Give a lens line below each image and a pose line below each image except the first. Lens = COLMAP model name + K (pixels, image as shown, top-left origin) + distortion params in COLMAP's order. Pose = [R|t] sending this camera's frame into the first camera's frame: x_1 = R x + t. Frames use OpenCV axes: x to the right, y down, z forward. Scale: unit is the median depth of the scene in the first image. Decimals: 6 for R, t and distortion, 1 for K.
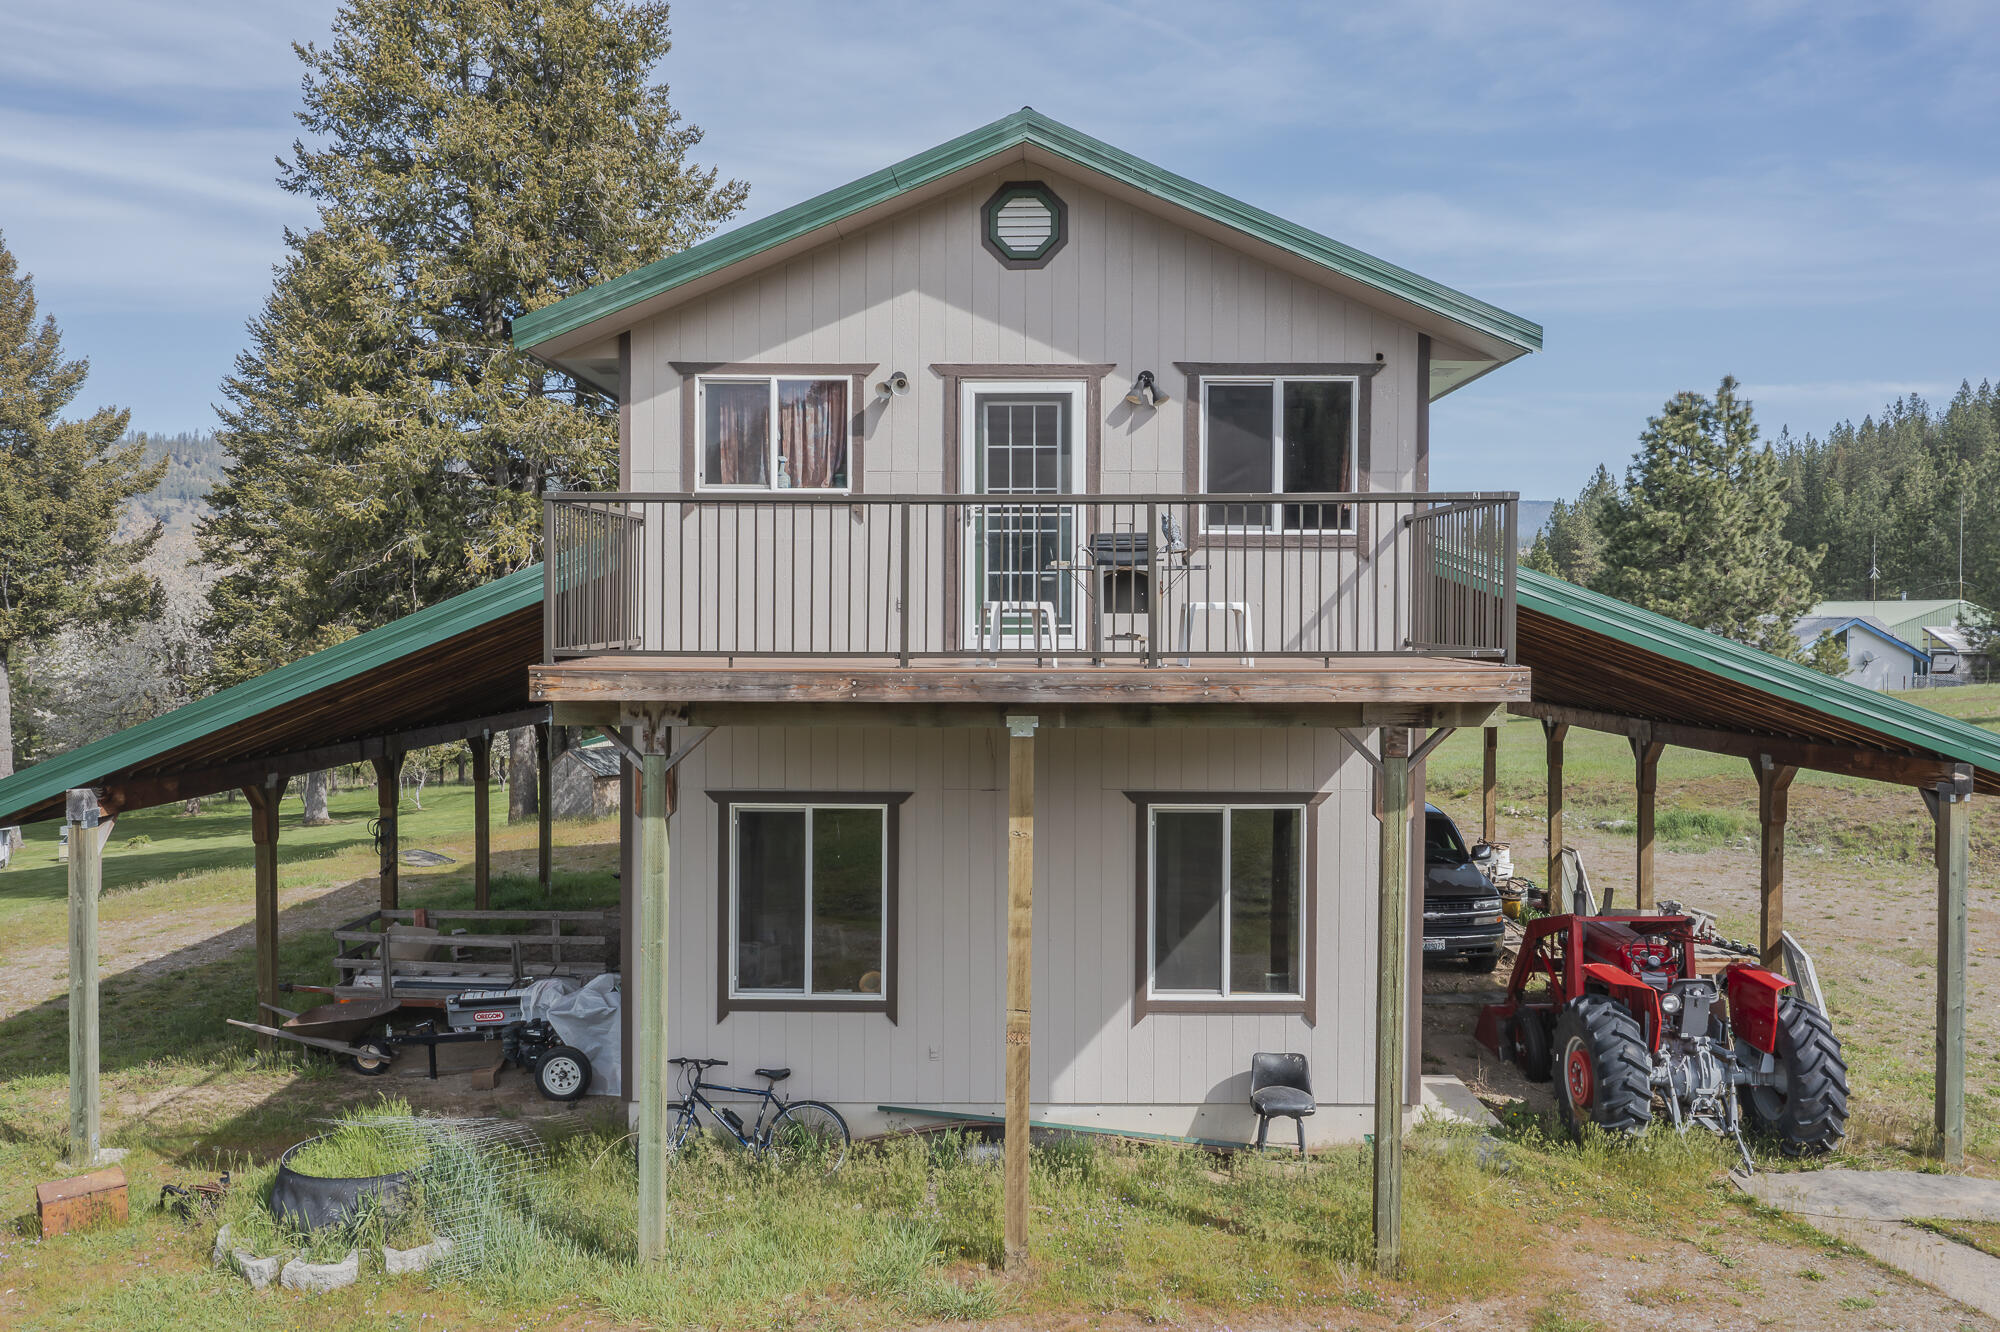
lens RADIAL K [[1602.0, 0, 1000.3], [0, 1602.0, 664.2], [0, 0, 1]] dist [0.012892, 0.000354]
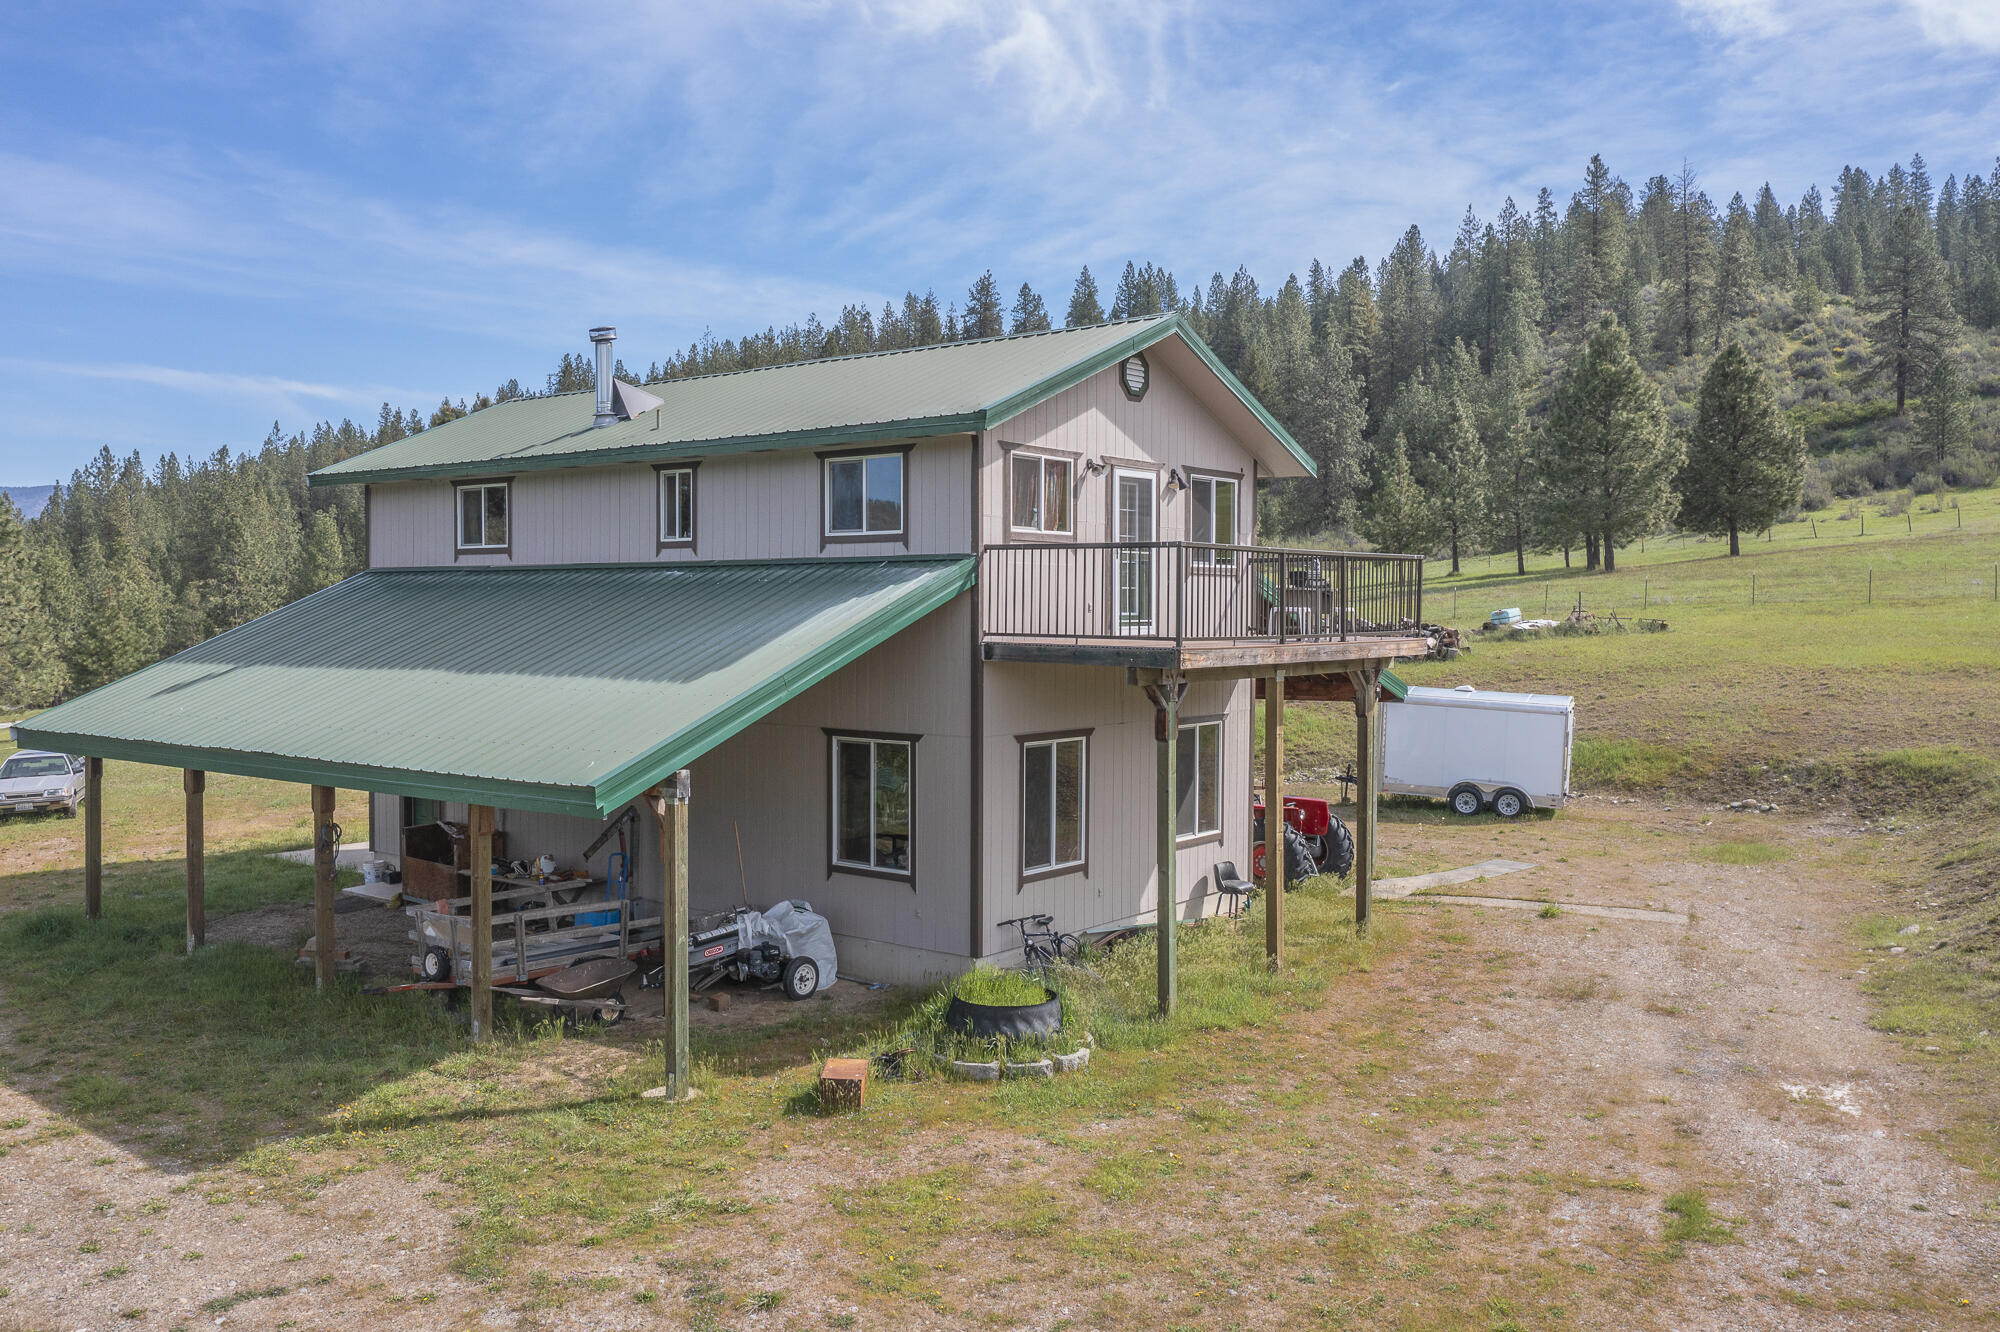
lens RADIAL K [[1602.0, 0, 1001.4], [0, 1602.0, 659.1], [0, 0, 1]] dist [0.012892, 0.000354]
pose [[0.607351, -0.027401, 0.793961, -1.356970], [0.025158, 0.999567, 0.015252, -0.013365], [-0.794035, 0.010712, 0.607778, 0.121523]]
